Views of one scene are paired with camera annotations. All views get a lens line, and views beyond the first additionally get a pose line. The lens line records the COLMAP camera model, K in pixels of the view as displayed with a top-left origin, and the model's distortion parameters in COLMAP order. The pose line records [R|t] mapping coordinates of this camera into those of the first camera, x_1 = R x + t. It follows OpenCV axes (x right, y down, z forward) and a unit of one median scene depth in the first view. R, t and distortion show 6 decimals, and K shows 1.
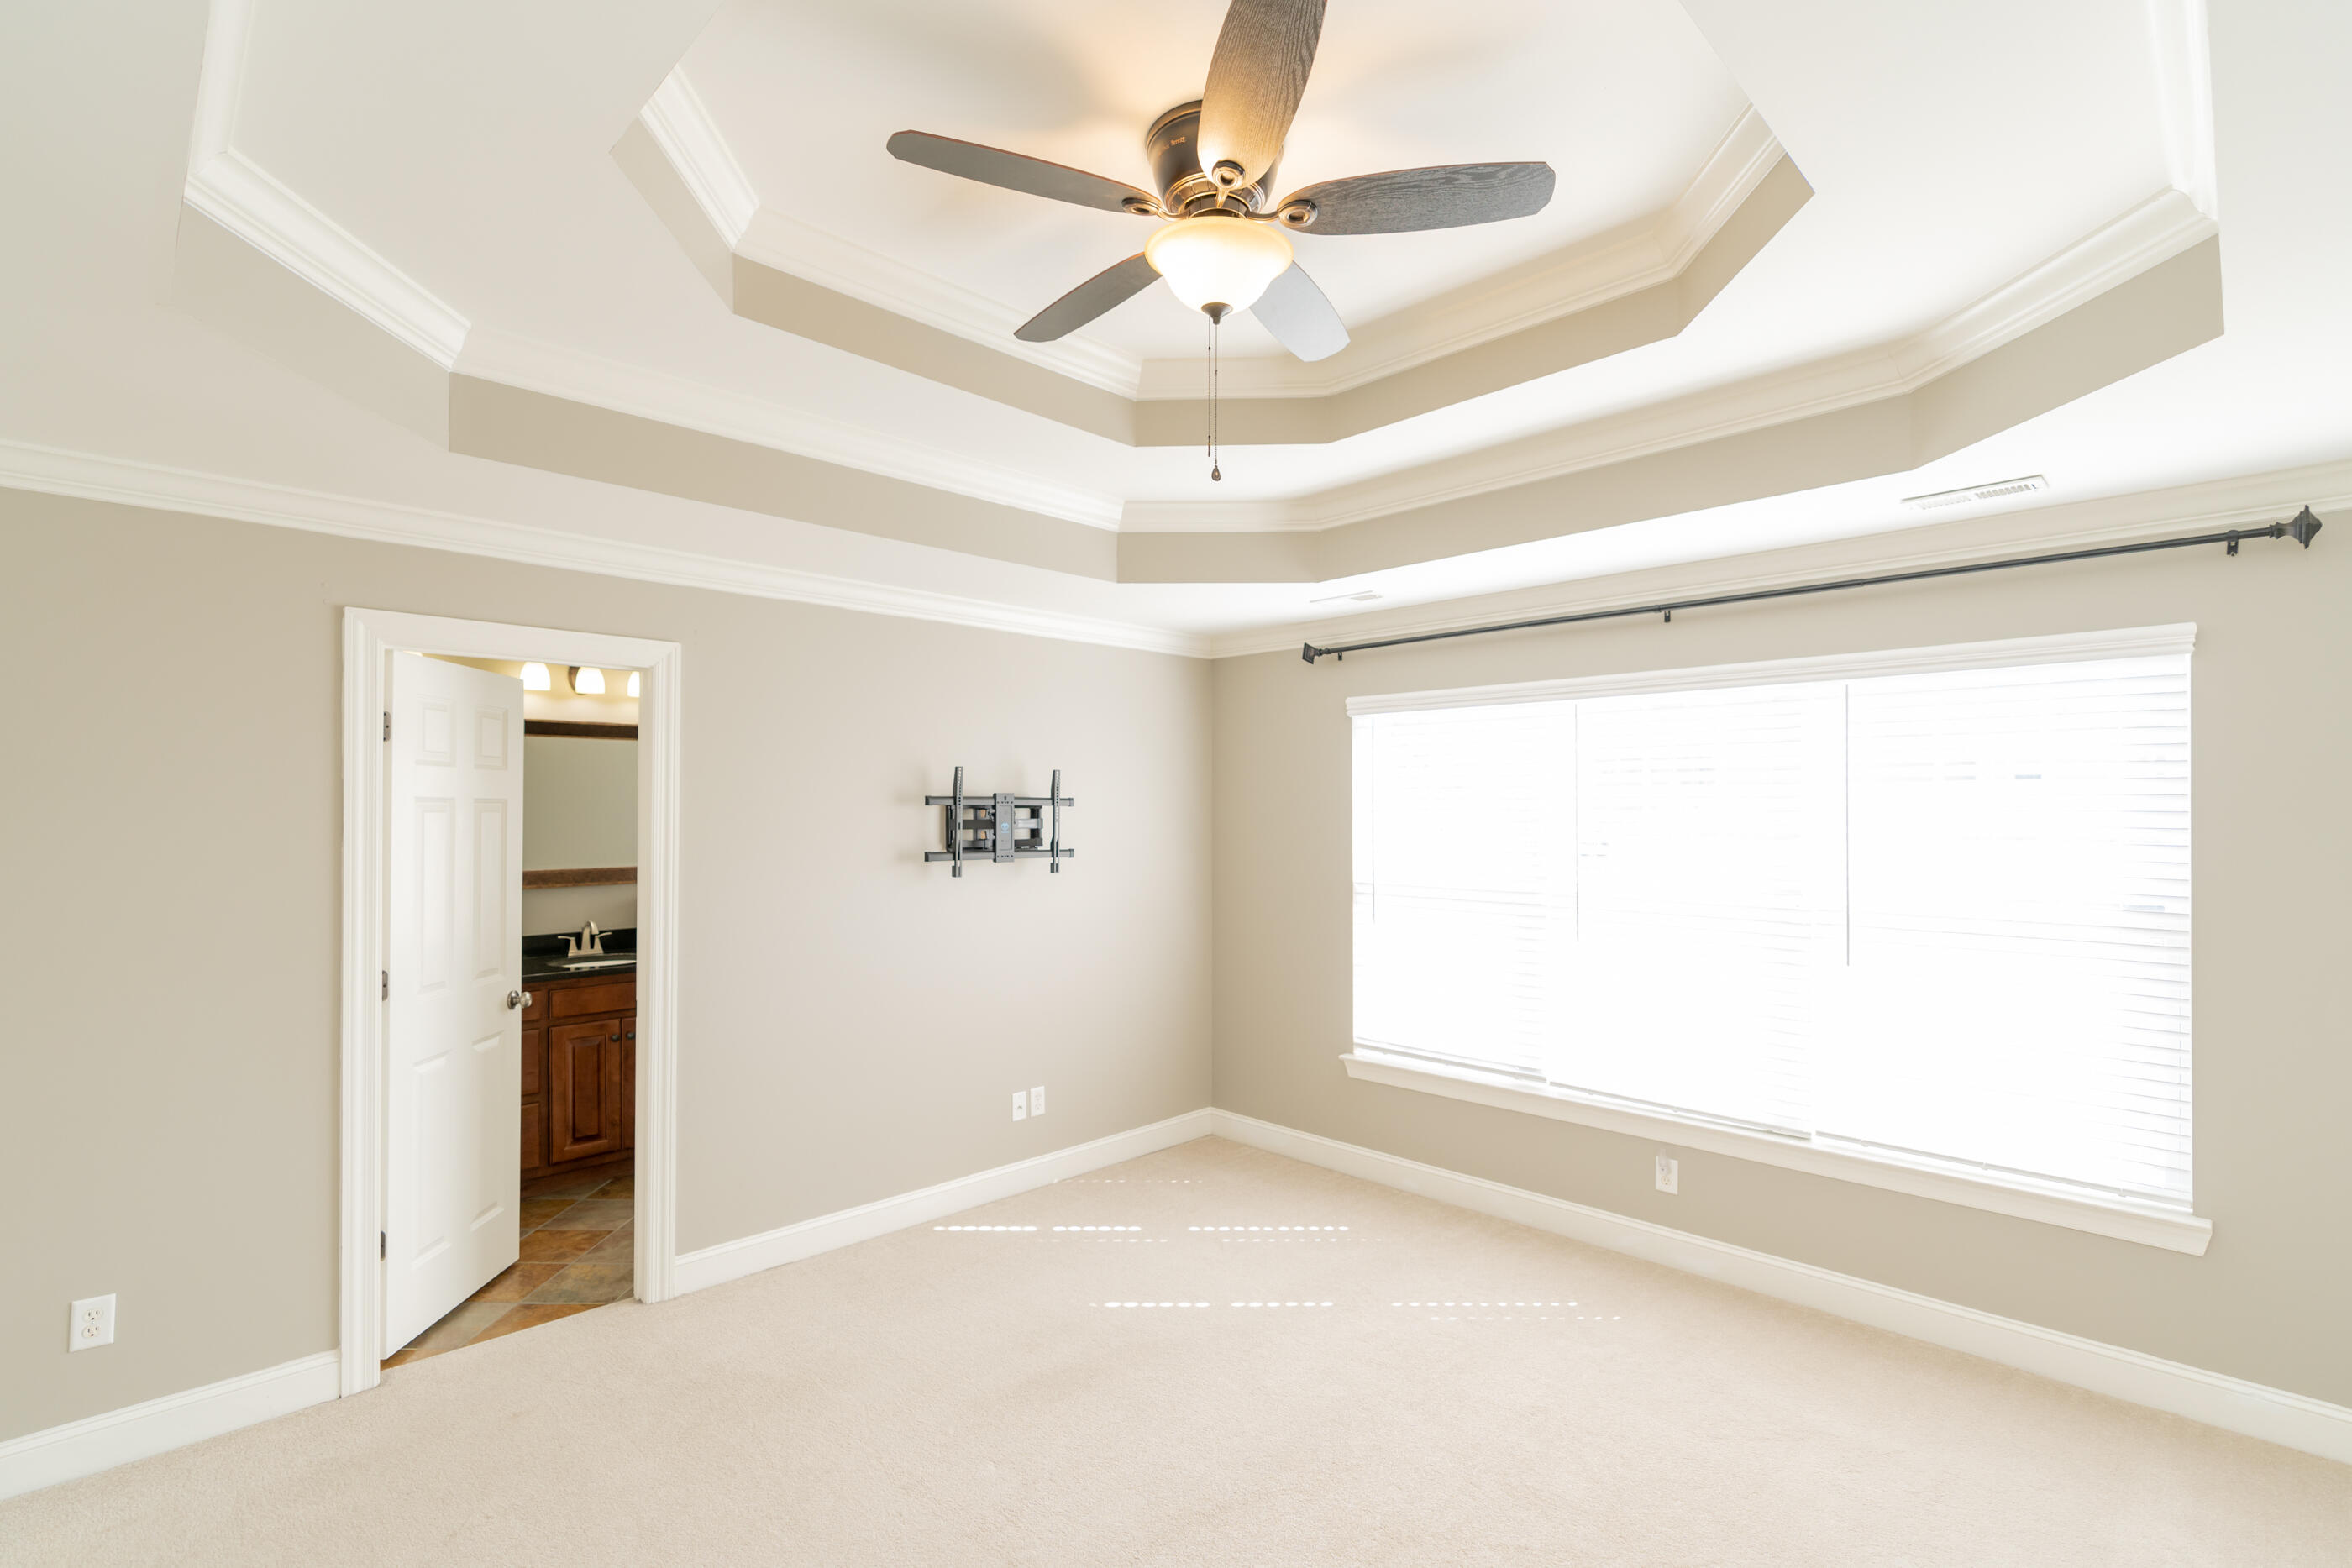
lens RADIAL K [[1077.4, 0, 1185.9], [0, 1077.4, 793.0], [0, 0, 1]] dist [-0.001618, 0.000199]
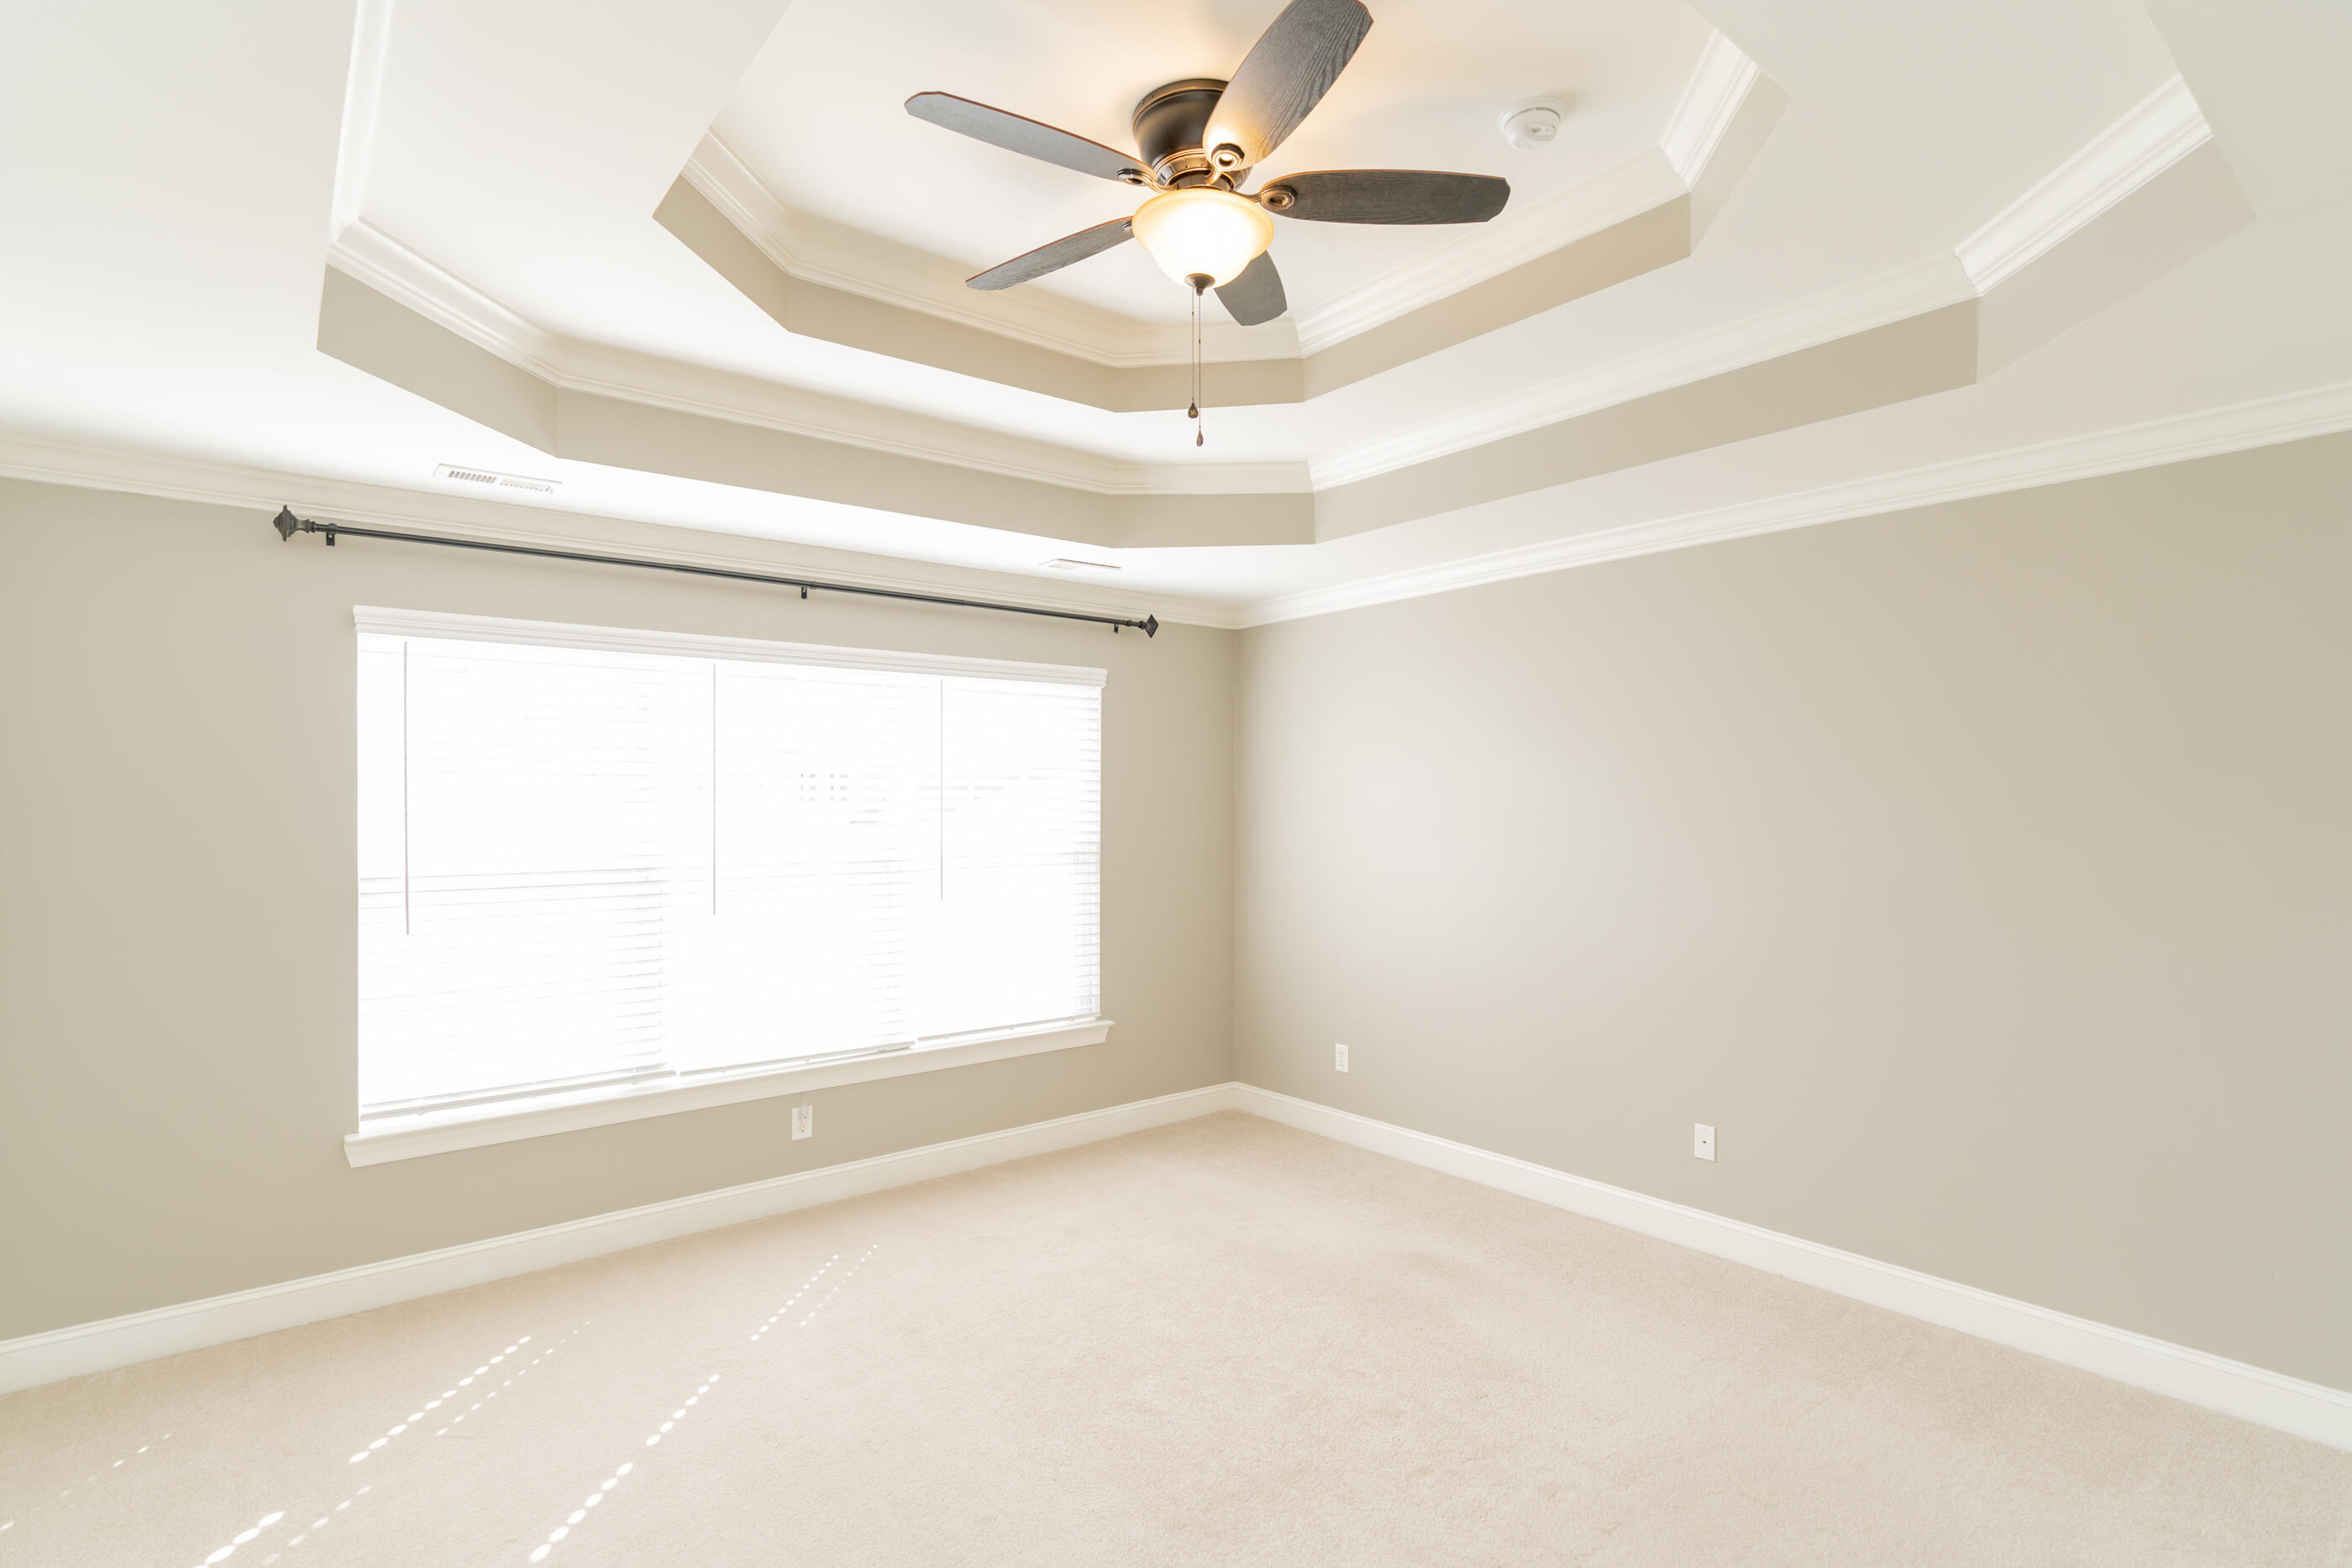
lens RADIAL K [[1137.5, 0, 1178.5], [0, 1137.5, 798.1], [0, 0, 1]] dist [-0.002122, -0.000041]
pose [[0.113996, -0.005601, 0.993465, -0.597097], [-0.019207, 0.999785, 0.007841, 0.019805], [-0.993295, -0.019976, 0.113864, 0.494191]]
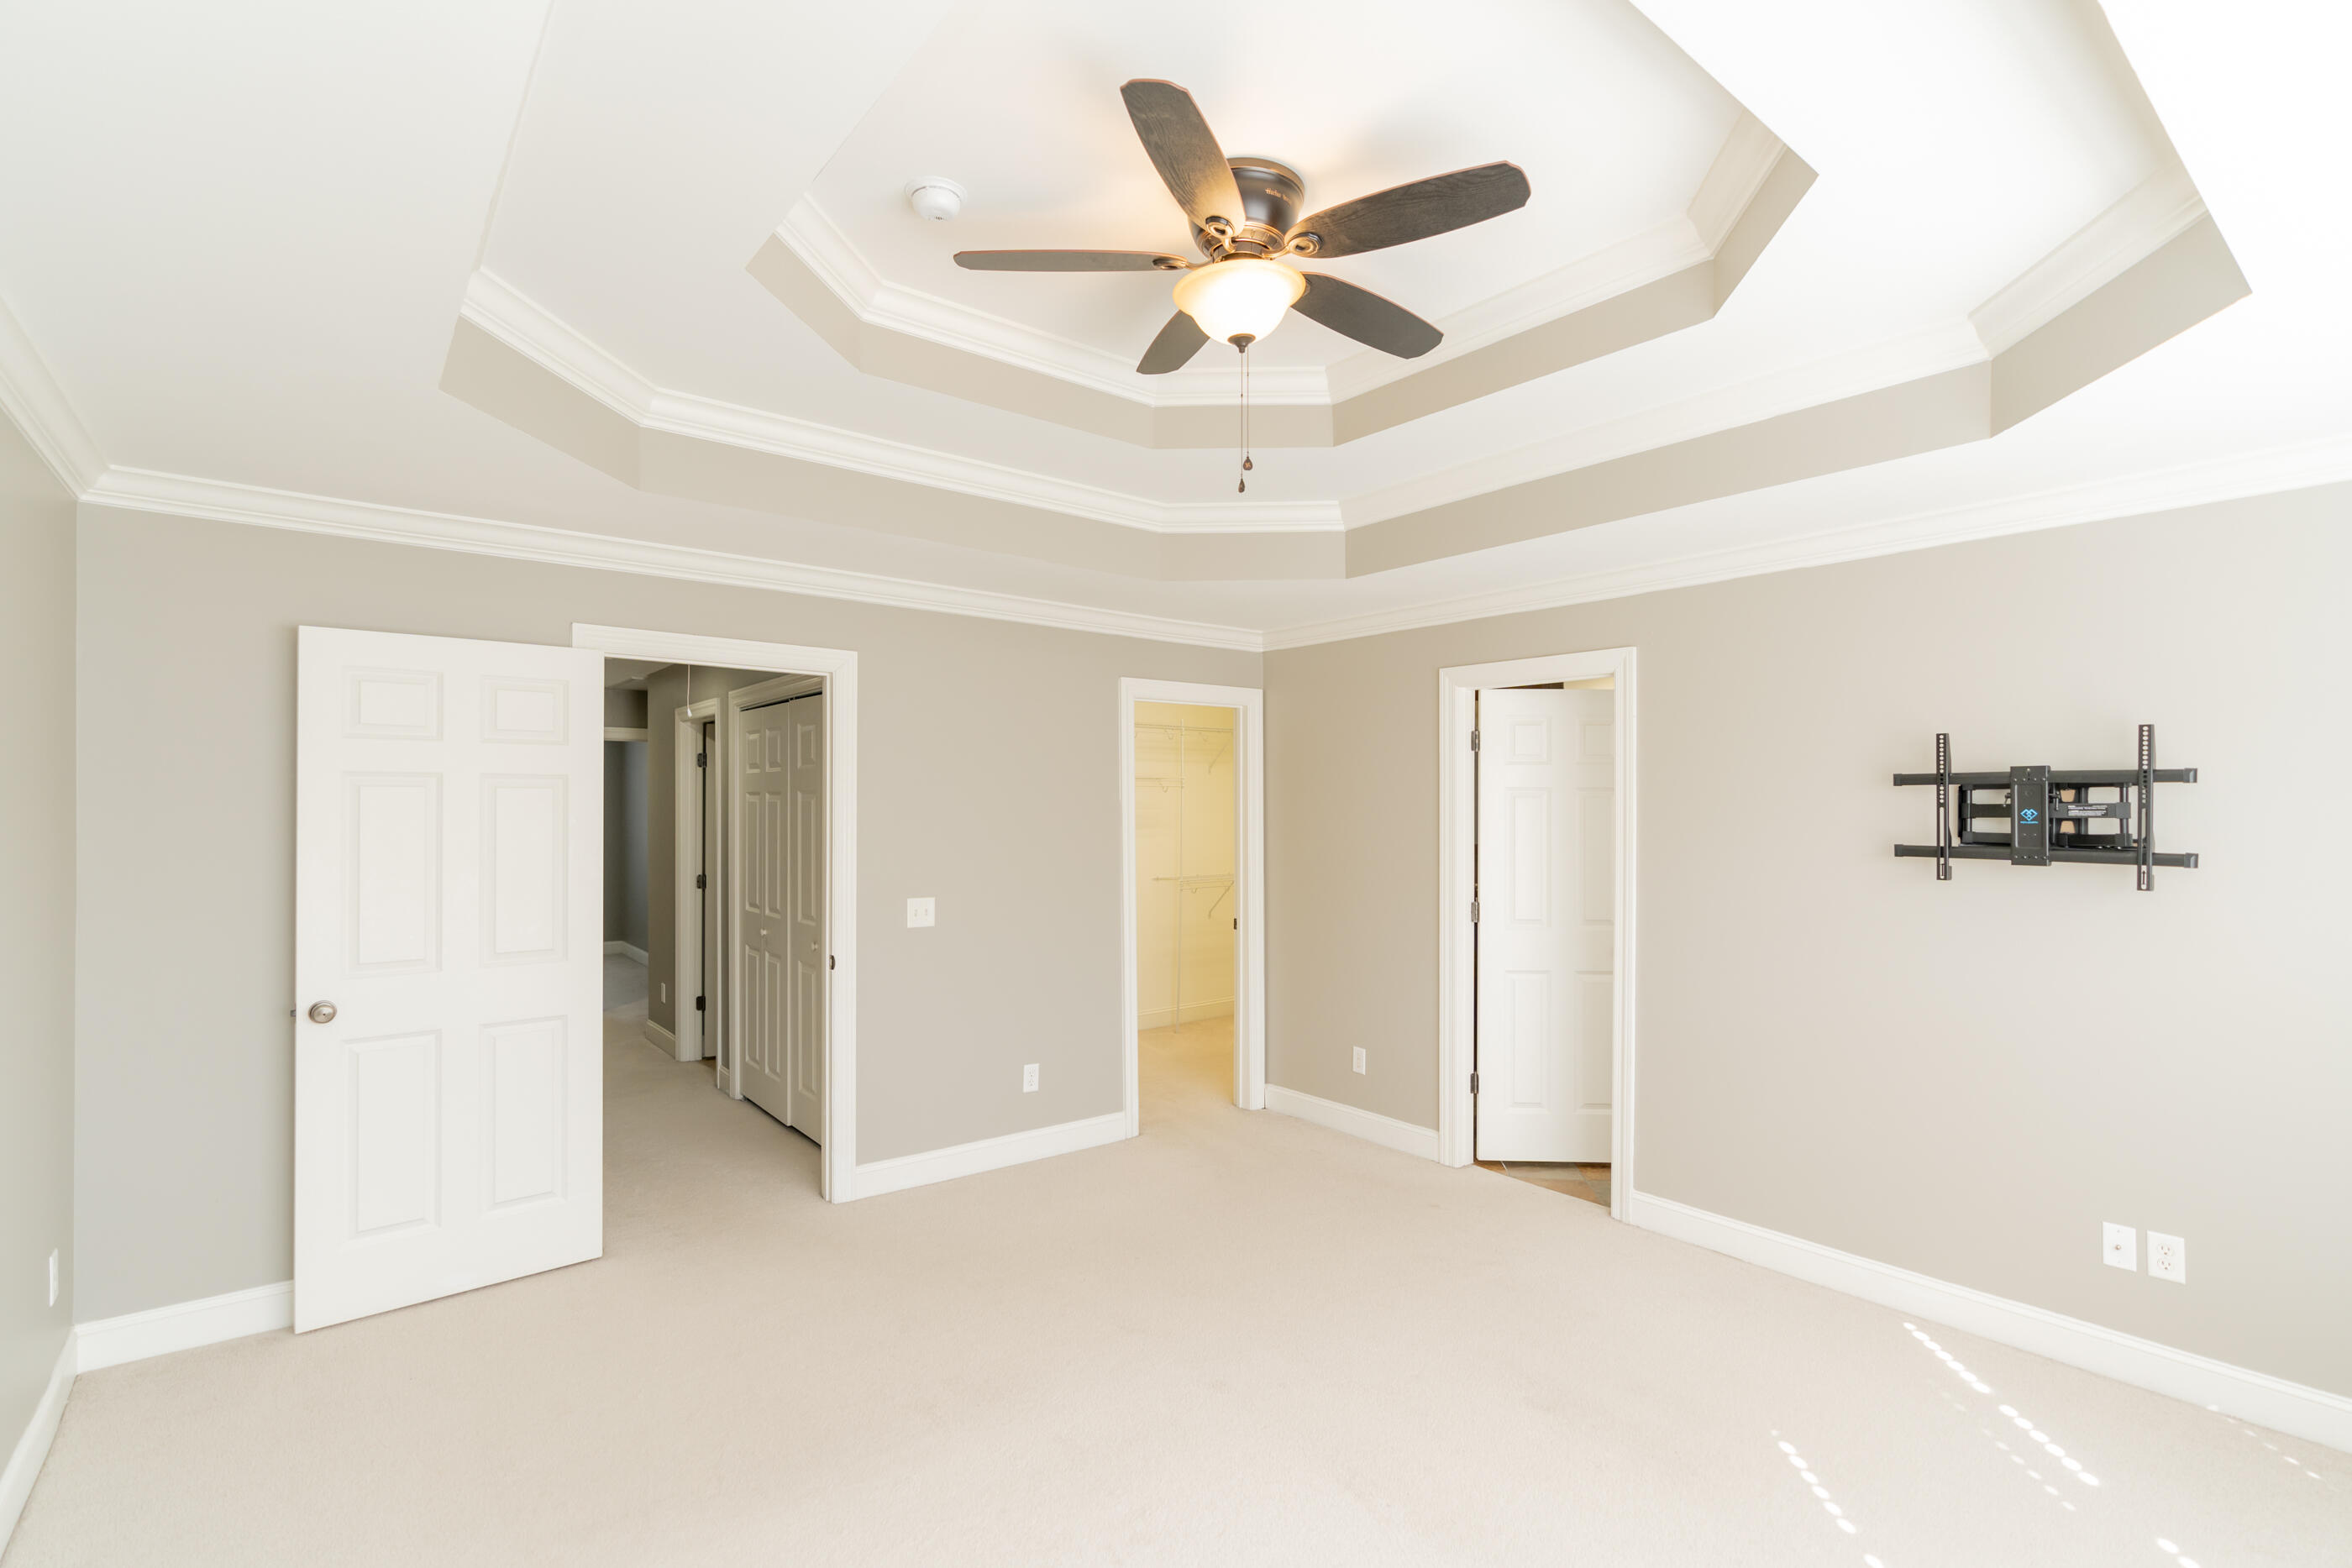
lens RADIAL K [[1091.1, 0, 1186.5], [0, 1091.1, 800.8], [0, 0, 1]] dist [-0.001470, -0.000013]
pose [[-0.112908, -0.009691, -0.993558, 0.645555], [0.012993, 0.999853, -0.011229, 0.024964], [0.993520, -0.014177, -0.112766, 0.593554]]
